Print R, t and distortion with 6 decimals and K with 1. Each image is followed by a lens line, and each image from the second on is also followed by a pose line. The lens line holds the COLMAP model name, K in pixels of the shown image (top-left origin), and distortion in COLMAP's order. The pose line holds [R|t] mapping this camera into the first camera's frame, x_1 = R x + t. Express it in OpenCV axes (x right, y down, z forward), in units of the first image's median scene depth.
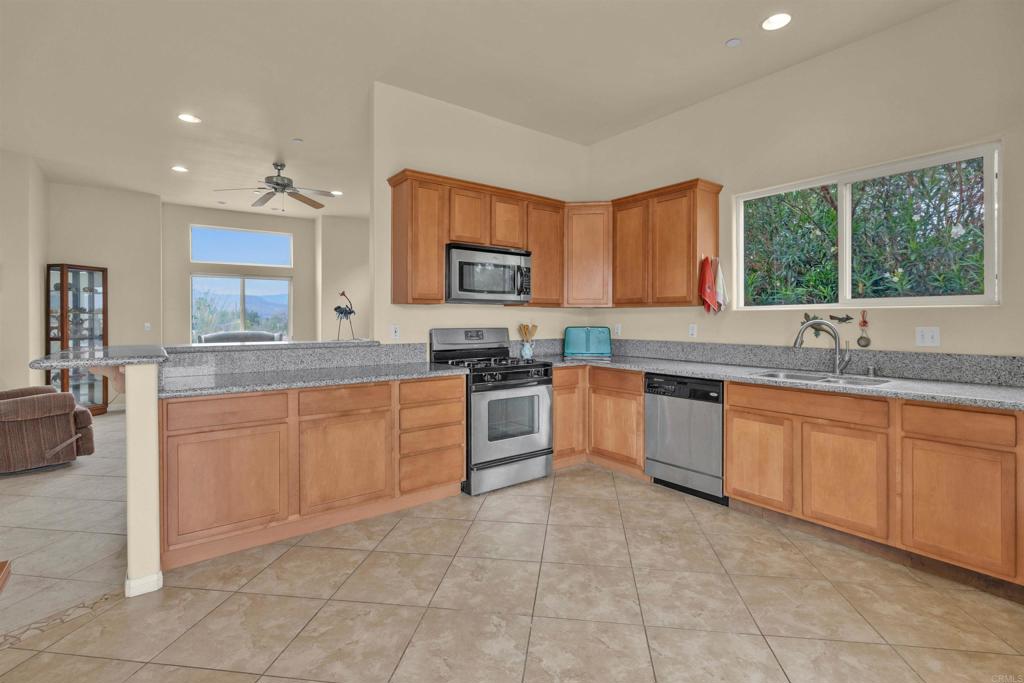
lens RADIAL K [[479.4, 0, 513.9], [0, 479.4, 326.1], [0, 0, 1]] dist [-0.004676, -0.000444]
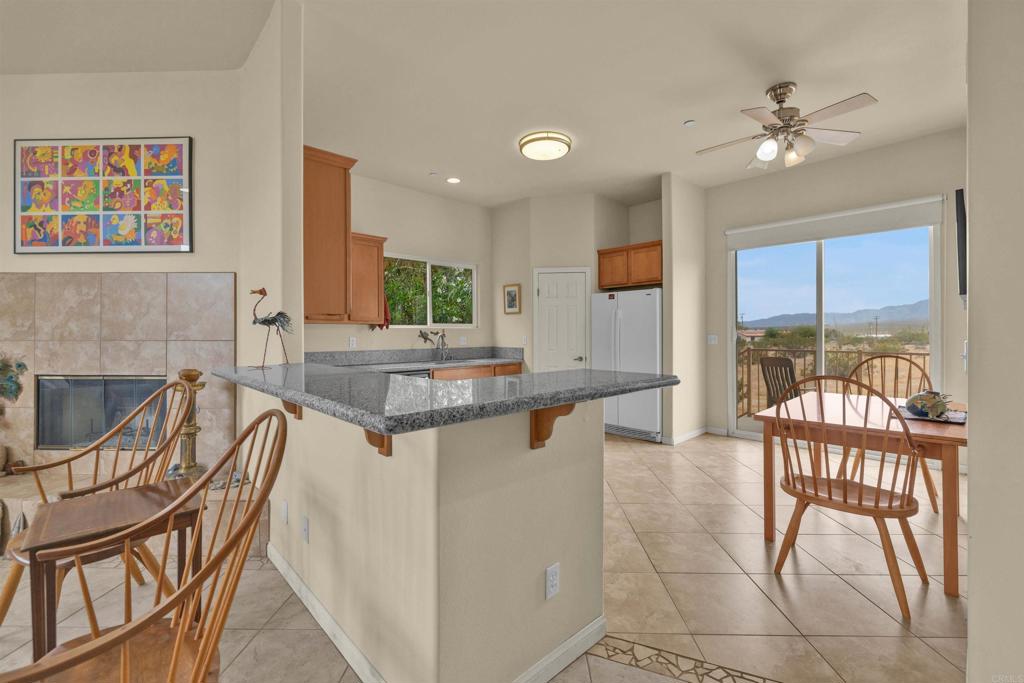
lens RADIAL K [[431.3, 0, 513.0], [0, 431.3, 333.3], [0, 0, 1]] dist [0.001322, 0.000137]
pose [[-0.108102, 0.000518, 0.994140, -0.925568], [0.017802, 0.999841, 0.001415, -0.009858], [-0.993980, 0.017850, -0.108094, 0.717121]]
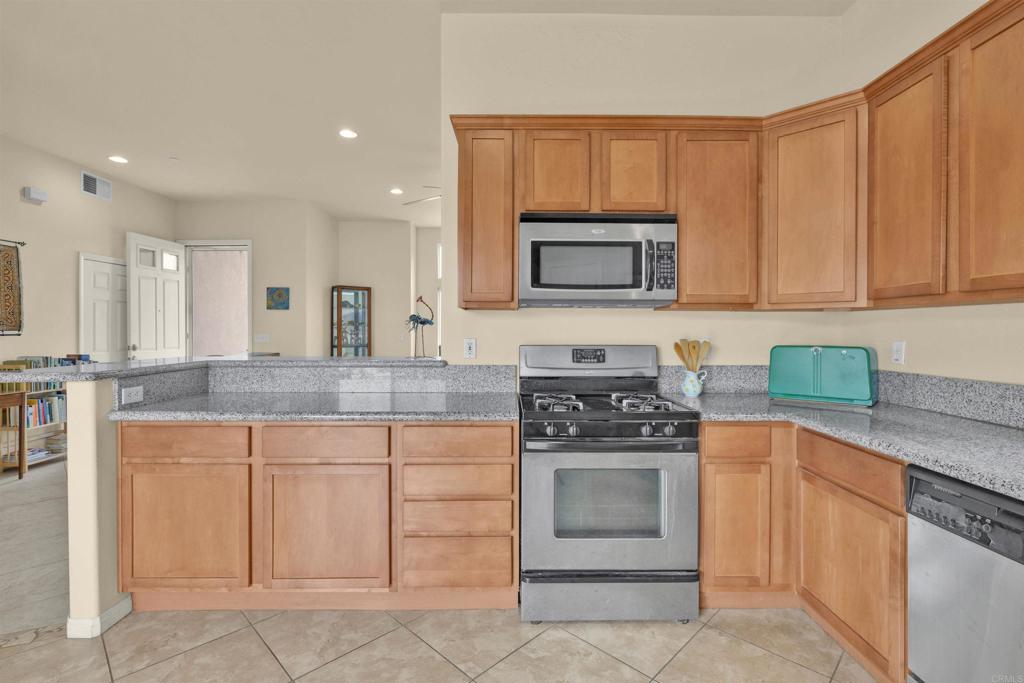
lens RADIAL K [[466.0, 0, 512.9], [0, 466.0, 334.4], [0, 0, 1]] dist [-0.013010, 0.000671]
pose [[0.800302, 0.006524, -0.599561, 0.225571], [-0.009106, 0.999958, -0.001274, -0.008961], [0.599528, 0.006480, 0.800328, 0.459114]]
